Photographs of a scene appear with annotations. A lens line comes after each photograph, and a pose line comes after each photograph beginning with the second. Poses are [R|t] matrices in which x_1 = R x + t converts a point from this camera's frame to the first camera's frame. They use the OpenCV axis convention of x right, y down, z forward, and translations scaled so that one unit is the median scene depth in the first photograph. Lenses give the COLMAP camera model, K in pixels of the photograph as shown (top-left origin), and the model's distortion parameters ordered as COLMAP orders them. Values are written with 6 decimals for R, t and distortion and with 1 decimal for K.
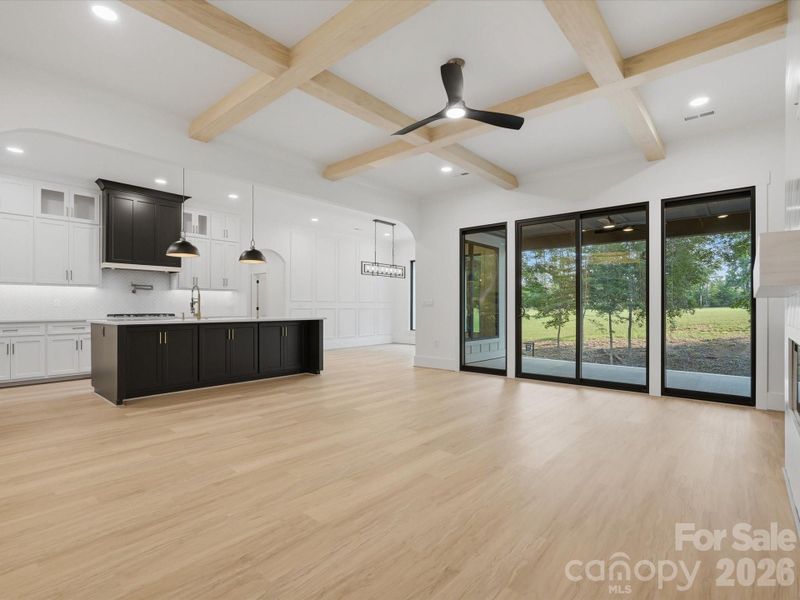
lens RADIAL K [[403.2, 0, 400.0], [0, 403.2, 300.0], [0, 0, 1]] dist [-0.002915, -0.000347]
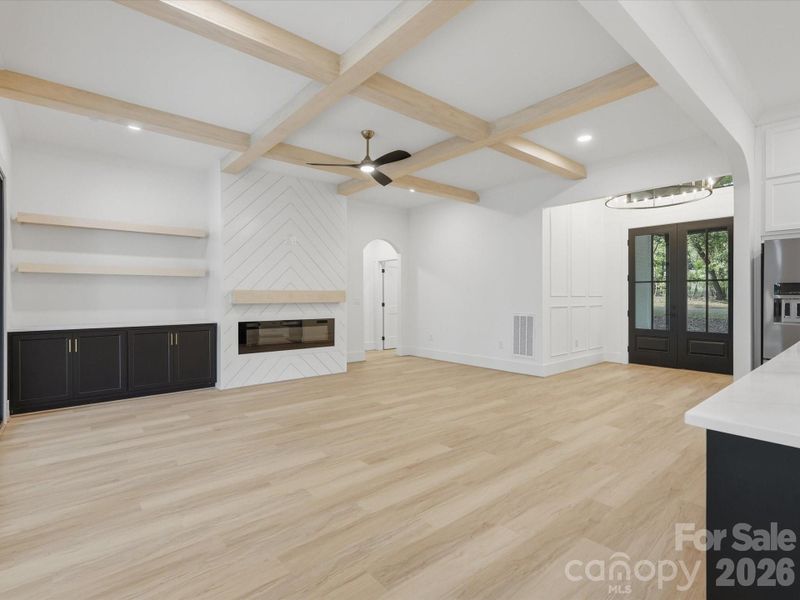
lens RADIAL K [[403.2, 0, 400.0], [0, 403.2, 300.0], [0, 0, 1]] dist [-0.002915, -0.000347]
pose [[-0.988310, -0.005183, 0.152367, -0.165454], [-0.004883, 0.999985, 0.002340, -0.015119], [-0.152377, 0.001569, -0.988321, 2.174333]]
